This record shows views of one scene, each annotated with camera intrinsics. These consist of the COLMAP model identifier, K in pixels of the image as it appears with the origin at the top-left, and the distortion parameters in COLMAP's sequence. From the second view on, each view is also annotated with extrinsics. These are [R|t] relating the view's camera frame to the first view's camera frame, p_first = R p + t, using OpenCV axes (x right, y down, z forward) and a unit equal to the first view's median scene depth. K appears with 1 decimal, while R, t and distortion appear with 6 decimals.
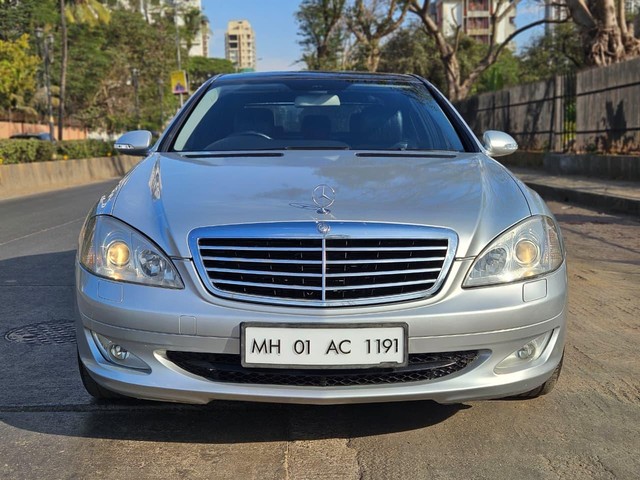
lens RADIAL K [[865.0, 0, 320.0], [0, 865.0, 240.0], [0, 0, 1]] dist [0.072567, -0.015935]
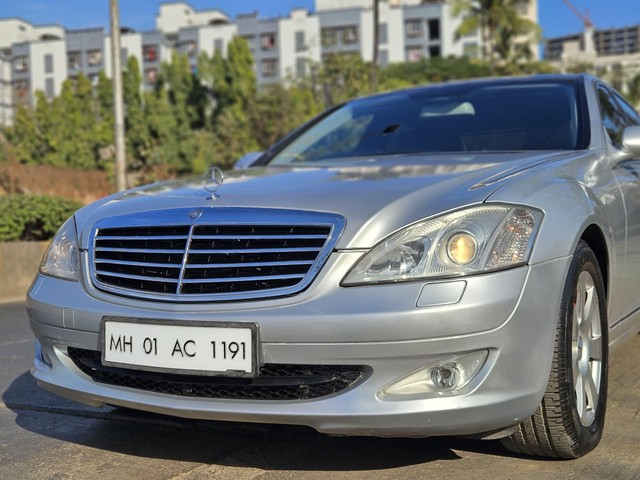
lens RADIAL K [[865.0, 0, 320.0], [0, 865.0, 240.0], [0, 0, 1]] dist [0.072567, -0.015935]
pose [[0.869271, -0.007310, -0.494282, 0.555240], [-0.036018, 0.996296, -0.078079, 0.077737], [0.493022, 0.085675, 0.865788, 0.307546]]
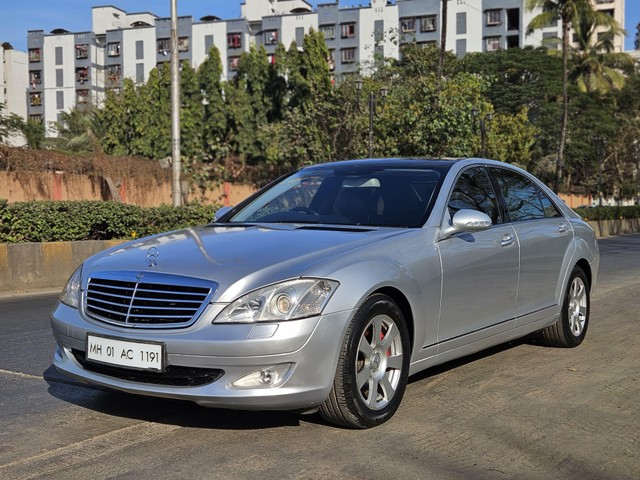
lens RADIAL K [[865.0, 0, 320.0], [0, 865.0, 240.0], [0, 0, 1]] dist [0.072567, -0.015935]
pose [[0.816582, 0.032446, -0.576316, 1.147153], [-0.074409, 0.996006, -0.049357, -0.024643], [0.572413, 0.083187, 0.815735, -0.062332]]
